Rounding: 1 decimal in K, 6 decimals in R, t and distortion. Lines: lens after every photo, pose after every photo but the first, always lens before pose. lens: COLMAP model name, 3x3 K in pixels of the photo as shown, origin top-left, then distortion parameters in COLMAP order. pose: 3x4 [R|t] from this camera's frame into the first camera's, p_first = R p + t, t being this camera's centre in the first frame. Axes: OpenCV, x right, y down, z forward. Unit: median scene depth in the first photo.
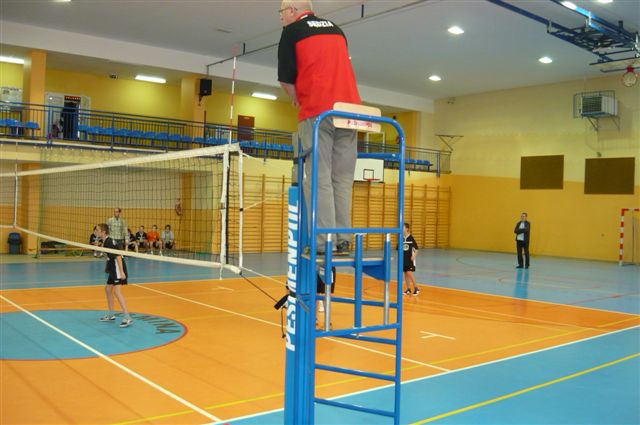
lens RADIAL K [[636.2, 0, 320.0], [0, 636.2, 212.5], [0, 0, 1]] dist [-0.114222, 0.011213]
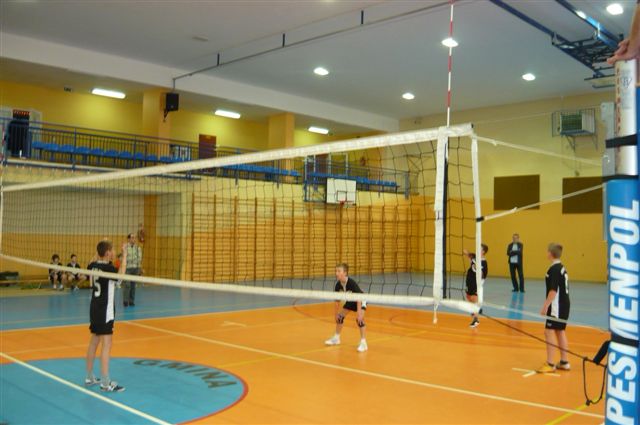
lens RADIAL K [[640.7, 0, 320.0], [0, 640.7, 212.5], [0, 0, 1]] dist [-0.115574, 0.016951]
pose [[0.993418, -0.009761, 0.114128, -0.074030], [0.014464, 0.999077, -0.040447, 0.002676], [-0.113628, 0.041831, 0.992642, 0.065522]]
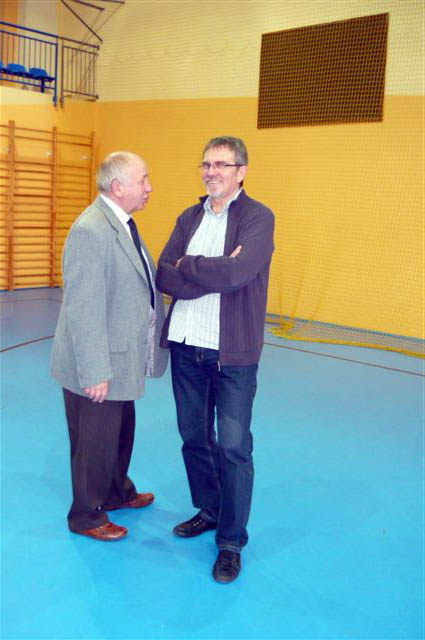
lens RADIAL K [[640.7, 0, 212.5], [0, 640.7, 320.0], [0, 0, 1]] dist [-0.115574, 0.016951]
pose [[0.979120, -0.029370, 0.201150, 0.262420], [-0.003504, 0.986922, 0.161158, 0.015300], [-0.203252, -0.158497, 0.966213, 0.774308]]
